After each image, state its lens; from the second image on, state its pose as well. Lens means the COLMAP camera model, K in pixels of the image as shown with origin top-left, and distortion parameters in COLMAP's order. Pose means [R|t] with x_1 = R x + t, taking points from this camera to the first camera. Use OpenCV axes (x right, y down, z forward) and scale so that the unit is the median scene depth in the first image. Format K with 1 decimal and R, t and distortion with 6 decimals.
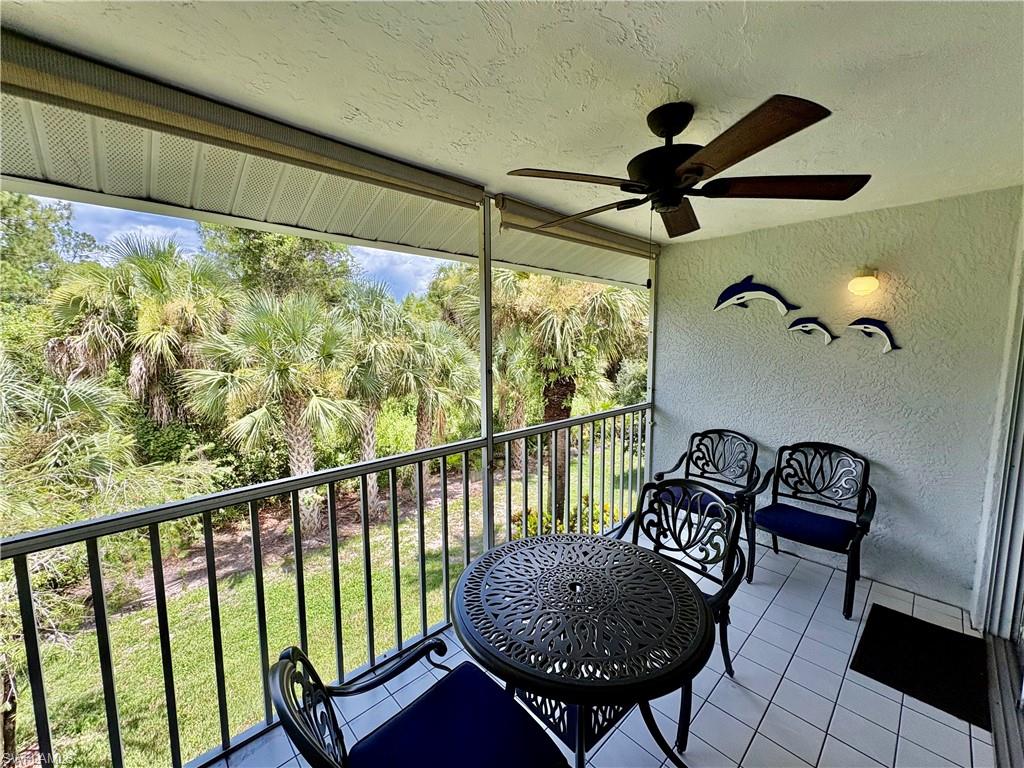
lens RADIAL K [[411.5, 0, 512.0], [0, 411.5, 384.0], [0, 0, 1]] dist [0.000529, 0.000104]
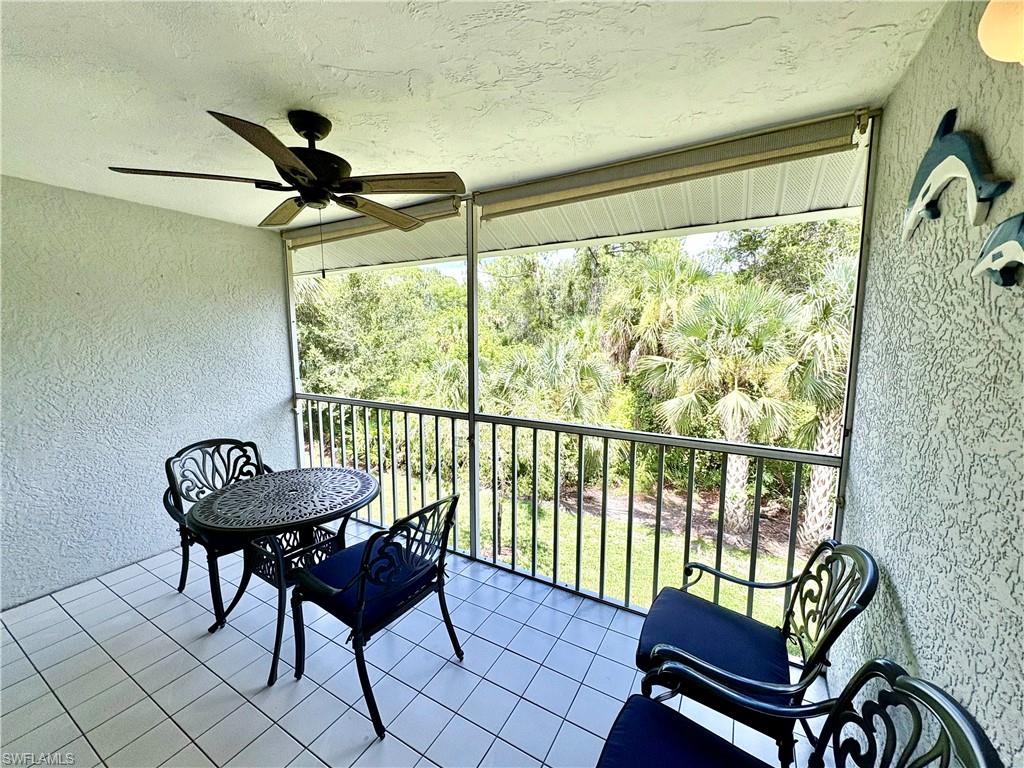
lens RADIAL K [[411.5, 0, 512.0], [0, 411.5, 384.0], [0, 0, 1]] dist [0.000529, 0.000104]
pose [[0.284279, 0.120851, -0.951094, 0.746332], [-0.104705, 0.990003, 0.094498, -0.048627], [0.953007, 0.072721, 0.294091, 0.550200]]
